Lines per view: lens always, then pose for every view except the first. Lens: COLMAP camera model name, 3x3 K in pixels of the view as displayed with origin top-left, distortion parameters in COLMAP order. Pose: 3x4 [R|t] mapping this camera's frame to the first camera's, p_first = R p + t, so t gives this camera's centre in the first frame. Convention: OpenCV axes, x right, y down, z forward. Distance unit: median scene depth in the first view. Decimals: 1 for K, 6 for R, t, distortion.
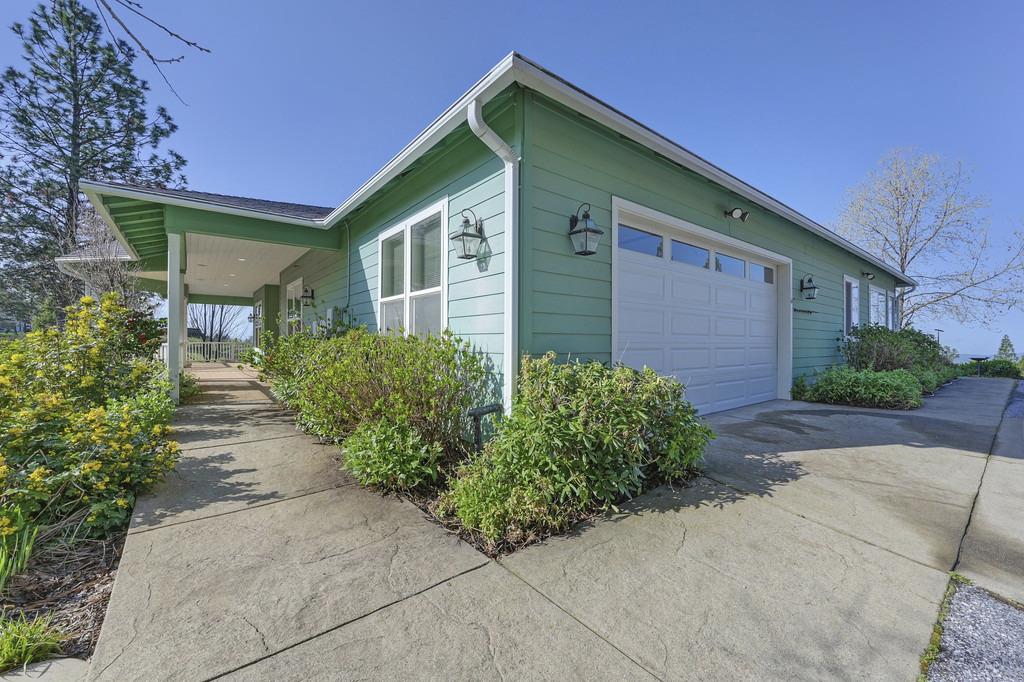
lens RADIAL K [[405.4, 0, 512.8], [0, 405.4, 342.1], [0, 0, 1]] dist [0.003002, 0.000768]
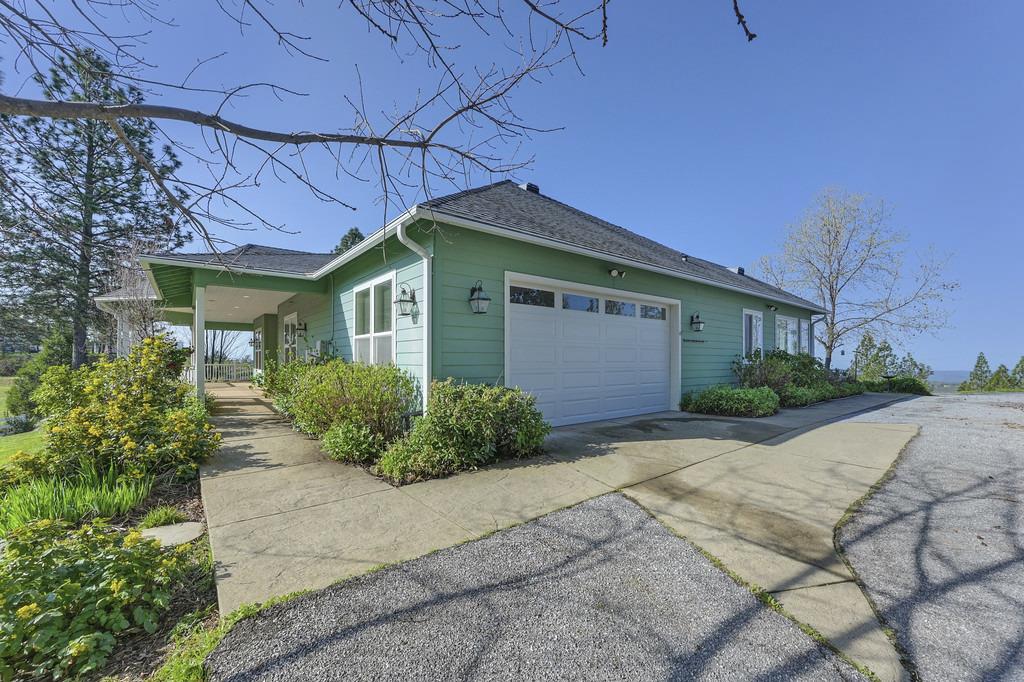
lens RADIAL K [[405.4, 0, 501.5], [0, 405.4, 358.8], [0, 0, 1]] dist [0.003002, 0.000768]
pose [[0.999896, -0.005095, -0.013472, 0.227254], [0.005030, 0.999976, -0.004808, -0.028374], [0.013496, 0.004739, 0.999898, -0.431053]]
